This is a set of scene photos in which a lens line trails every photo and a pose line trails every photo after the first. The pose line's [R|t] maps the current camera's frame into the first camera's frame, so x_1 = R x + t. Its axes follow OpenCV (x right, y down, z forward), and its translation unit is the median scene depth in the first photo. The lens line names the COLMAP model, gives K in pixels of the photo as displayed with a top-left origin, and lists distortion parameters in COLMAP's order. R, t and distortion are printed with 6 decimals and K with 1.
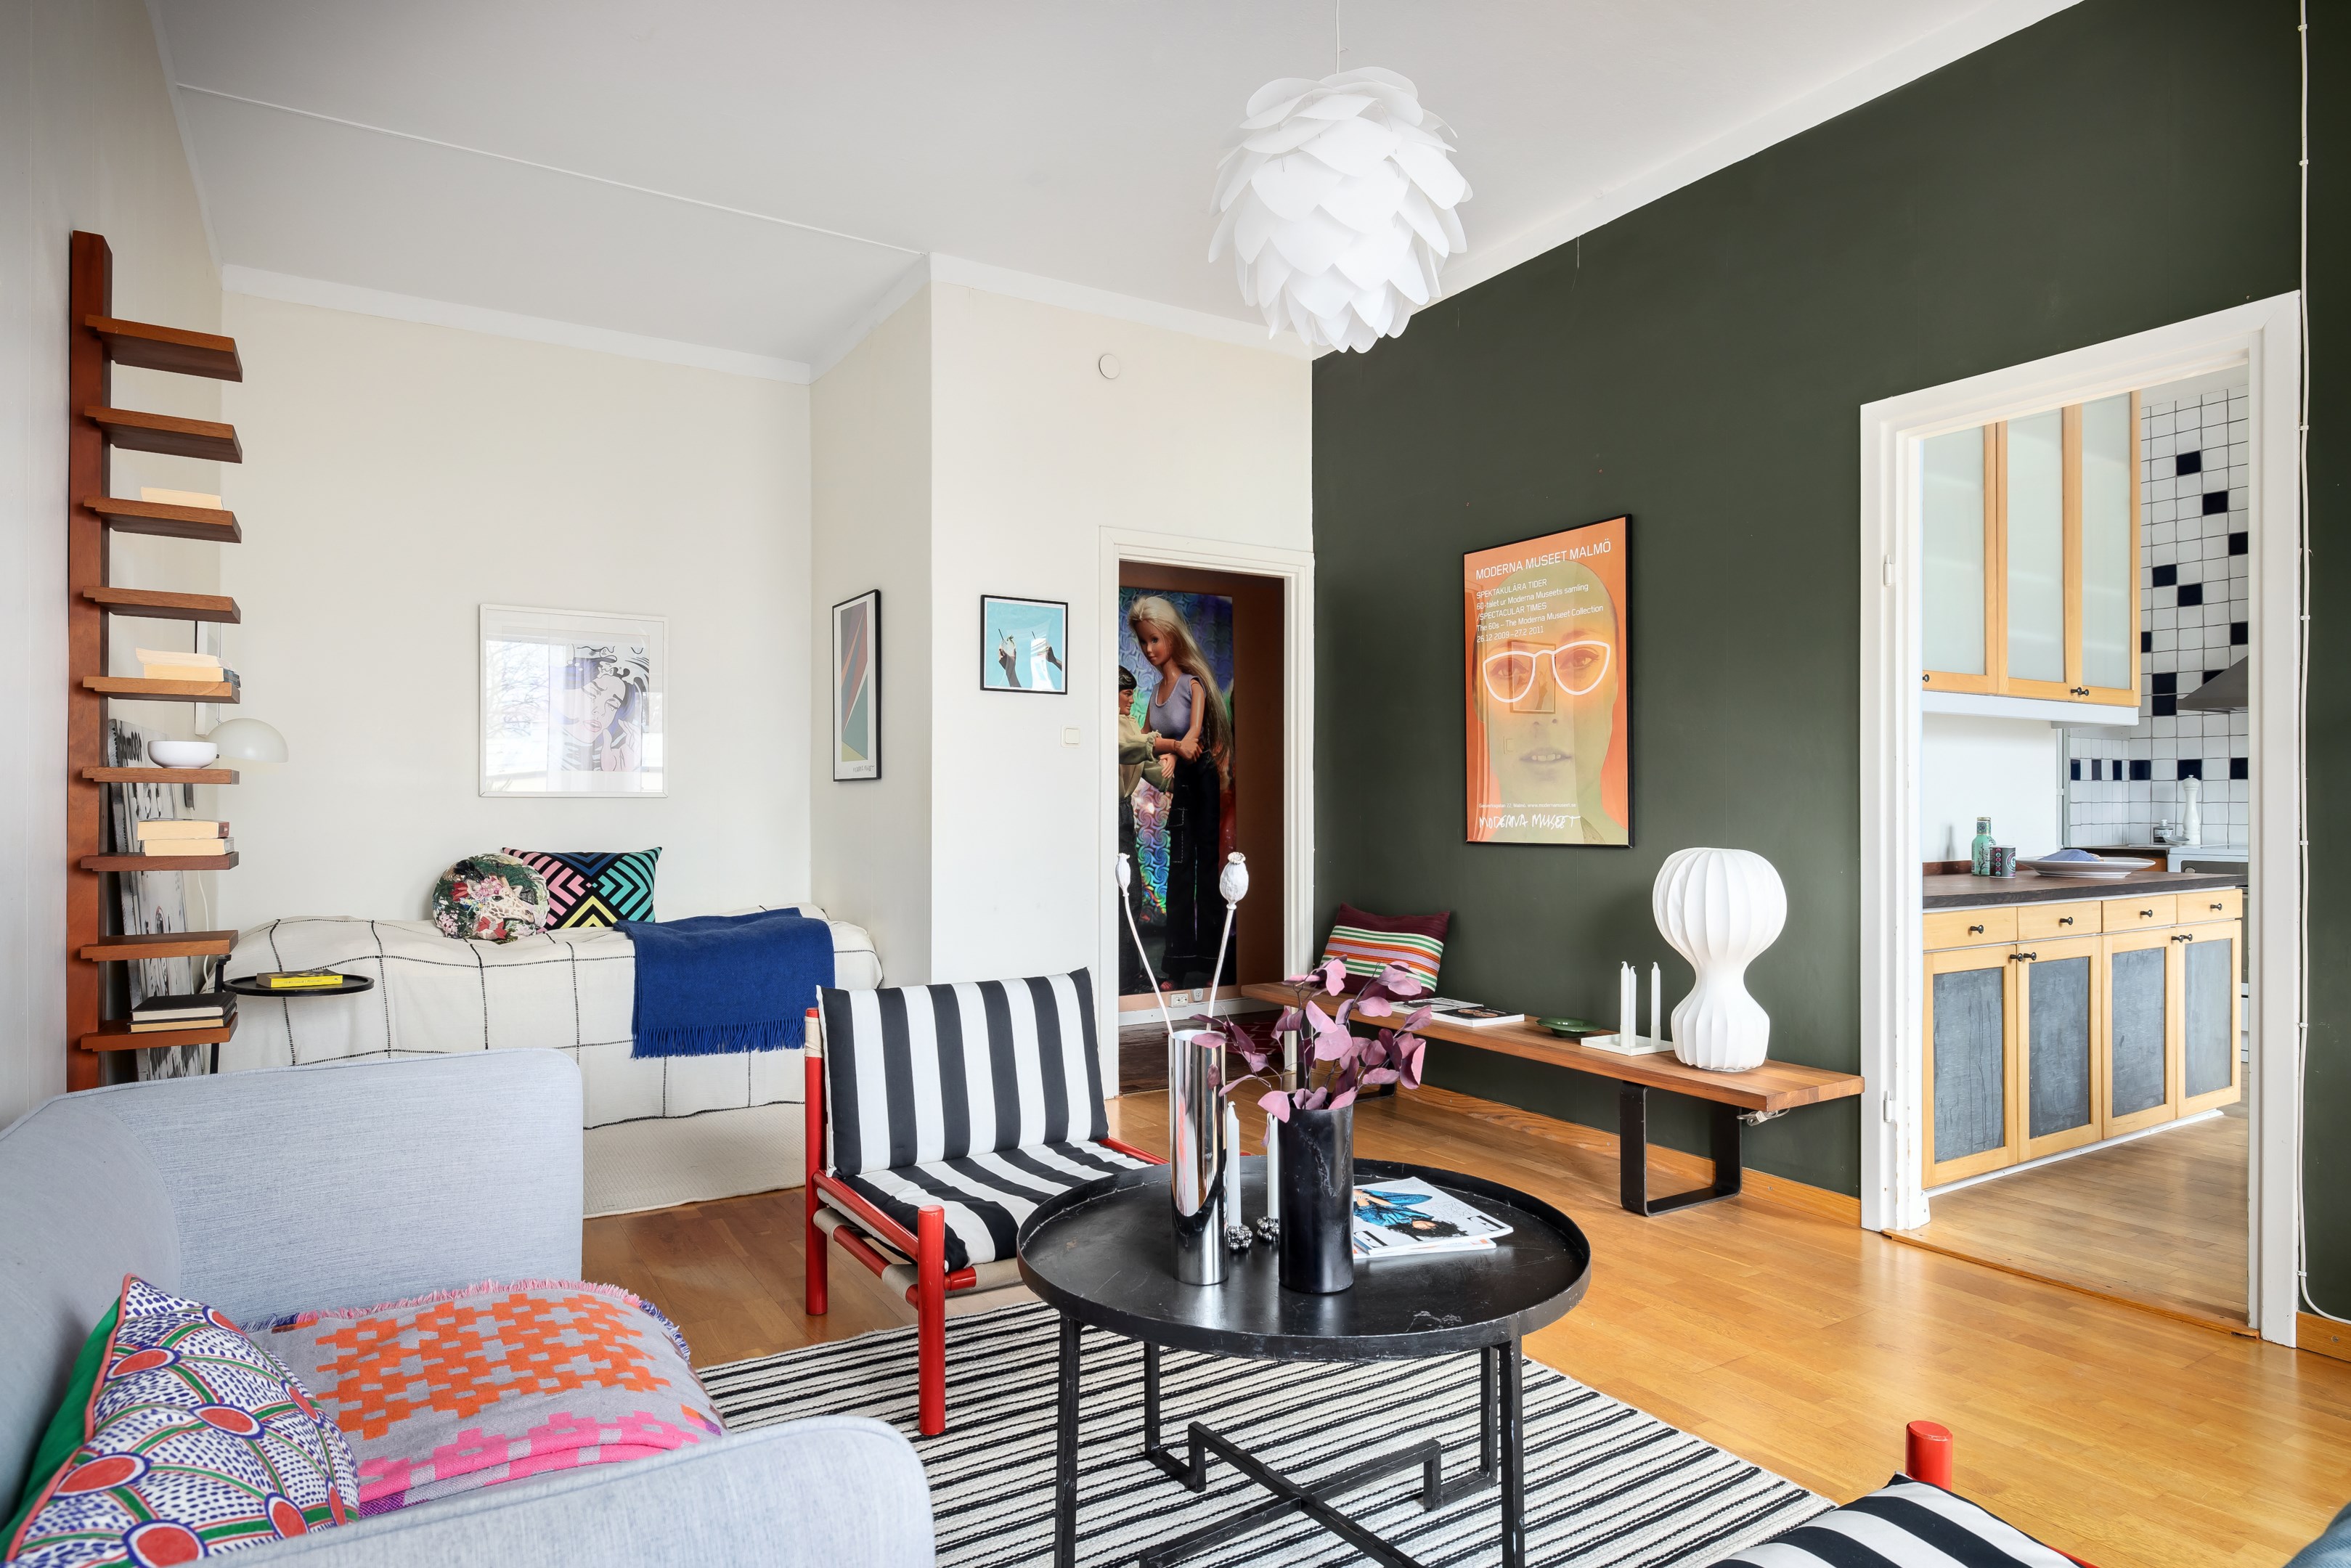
lens RADIAL K [[1338.0, 0, 1180.5], [0, 1338.0, 800.2], [0, 0, 1]] dist [0.000422, -0.000218]
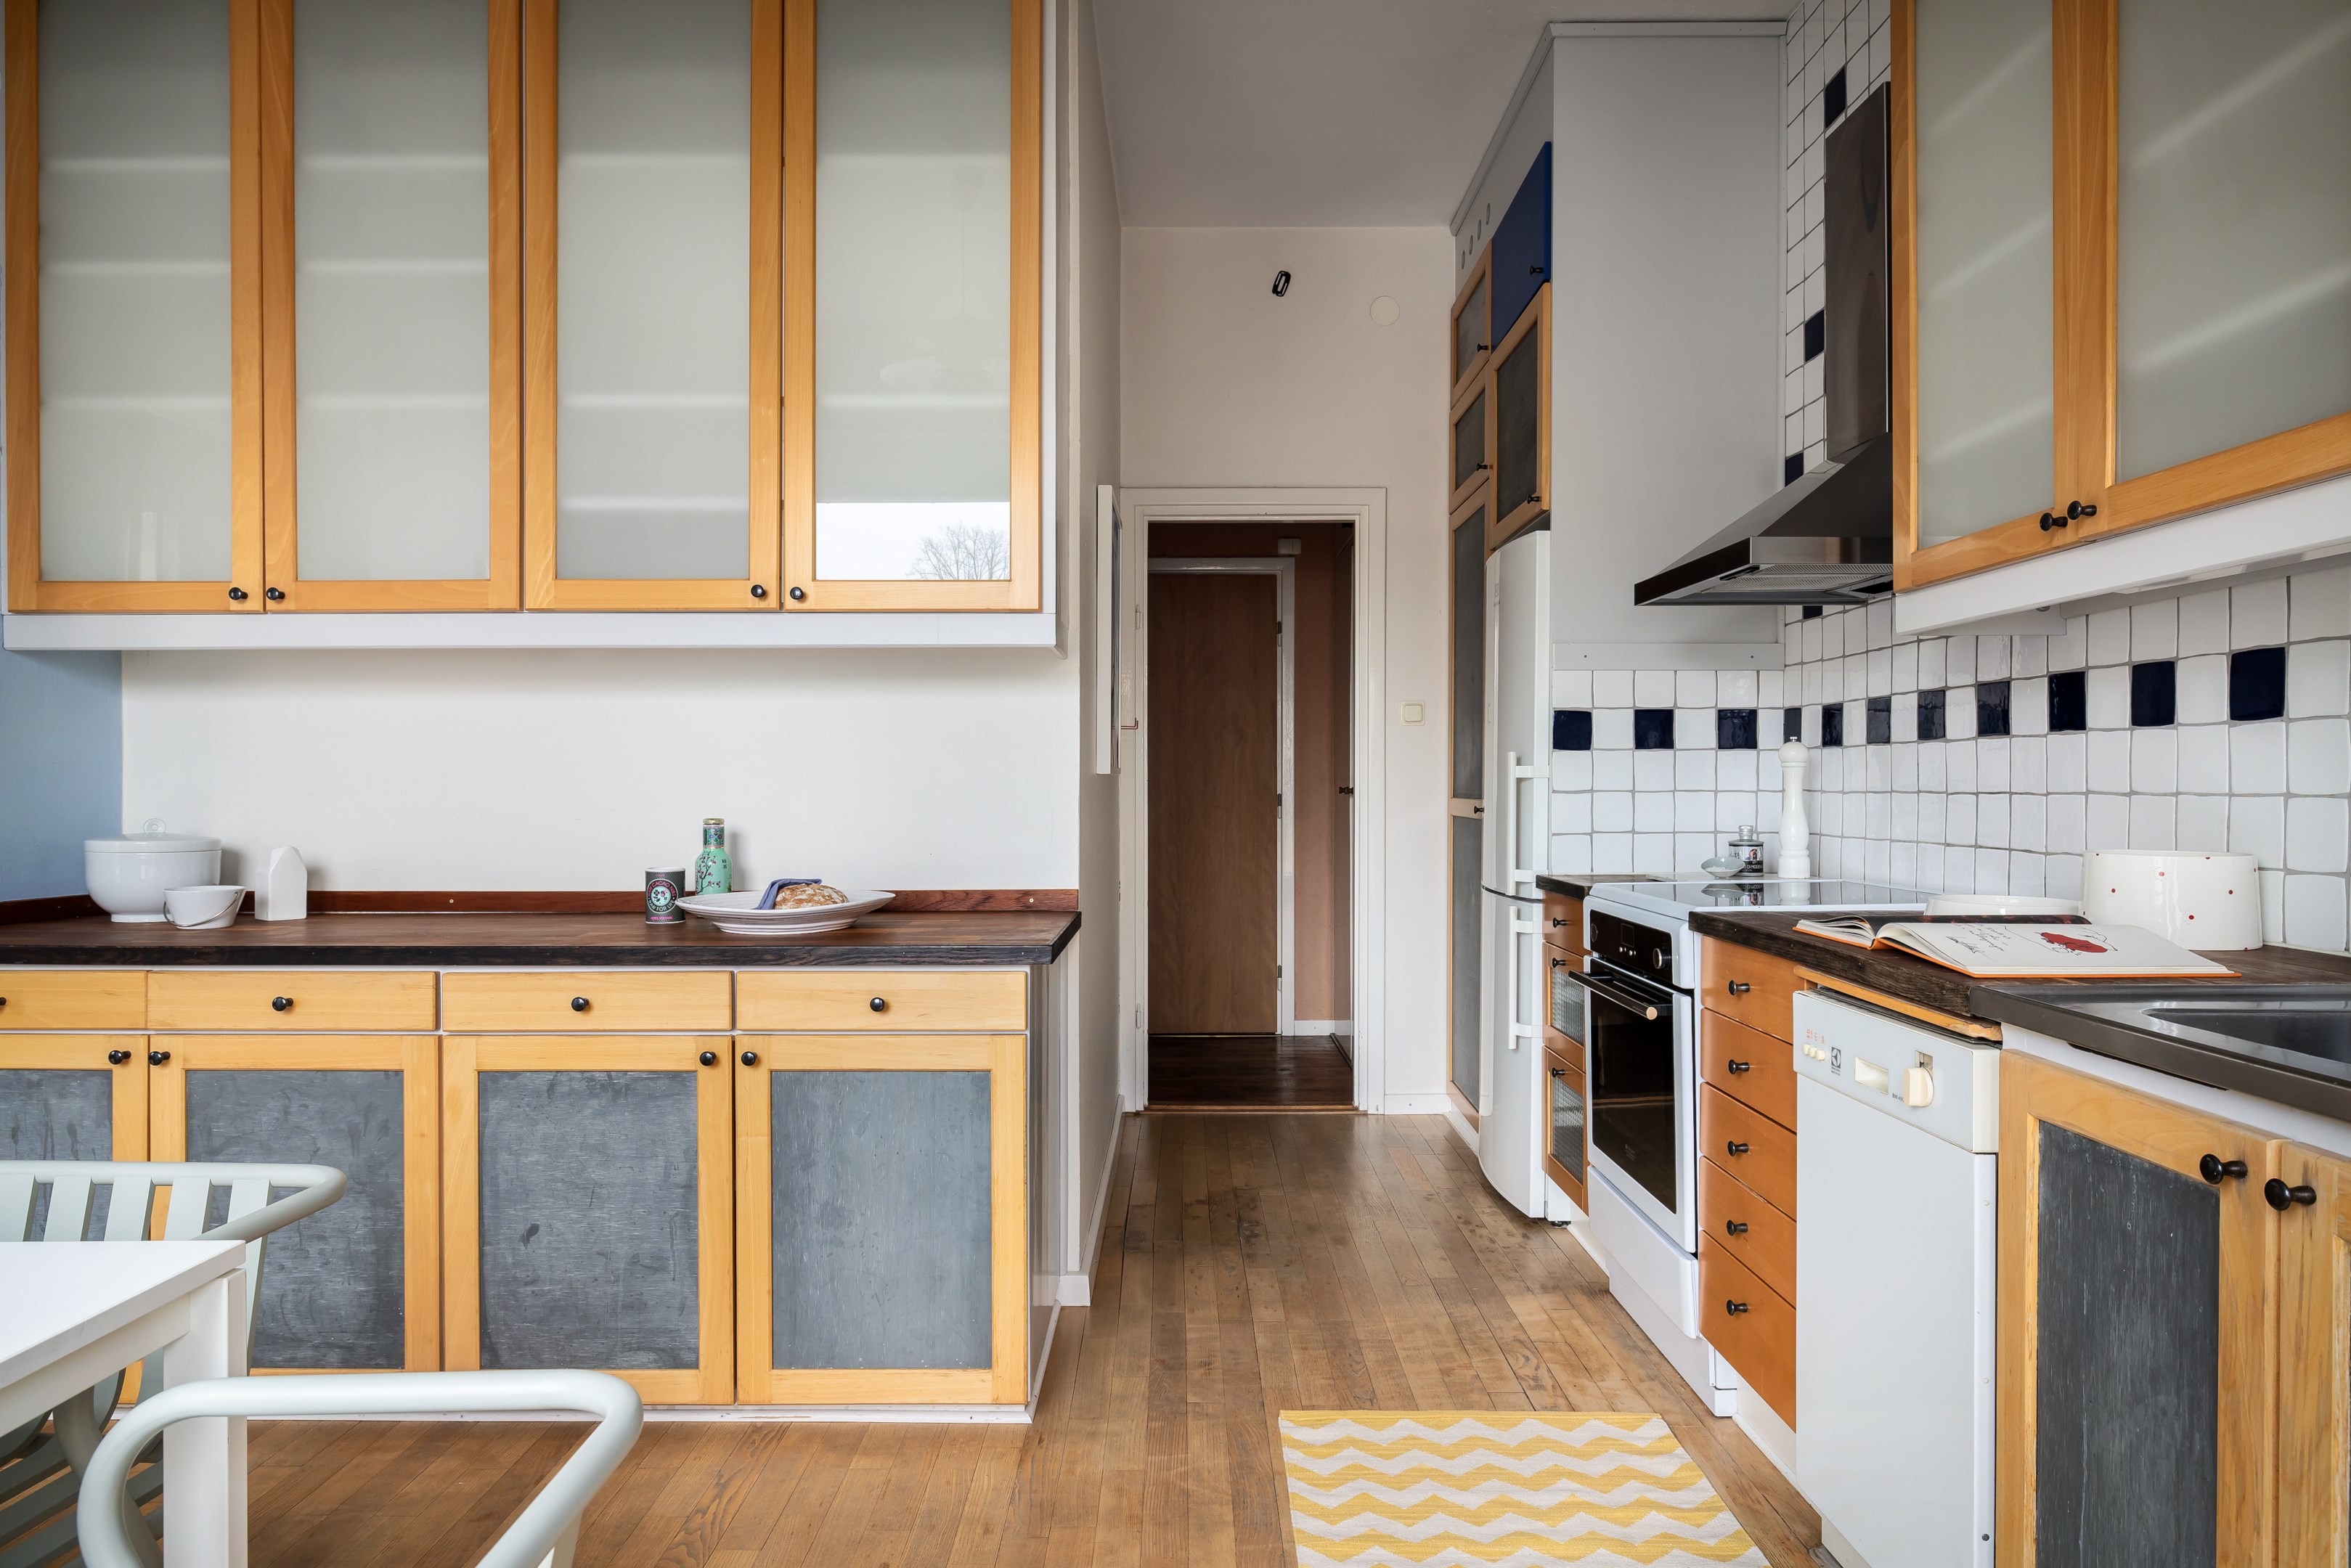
lens RADIAL K [[1418.5, 0, 1167.1], [0, 1418.5, 798.1], [0, 0, 1]] dist [-0.001615, 0.000693]
pose [[0.844612, 0.004242, -0.535362, 1.065758], [0.002426, 0.999928, 0.011749, -0.001704], [0.535374, -0.011222, 0.844541, 0.575115]]
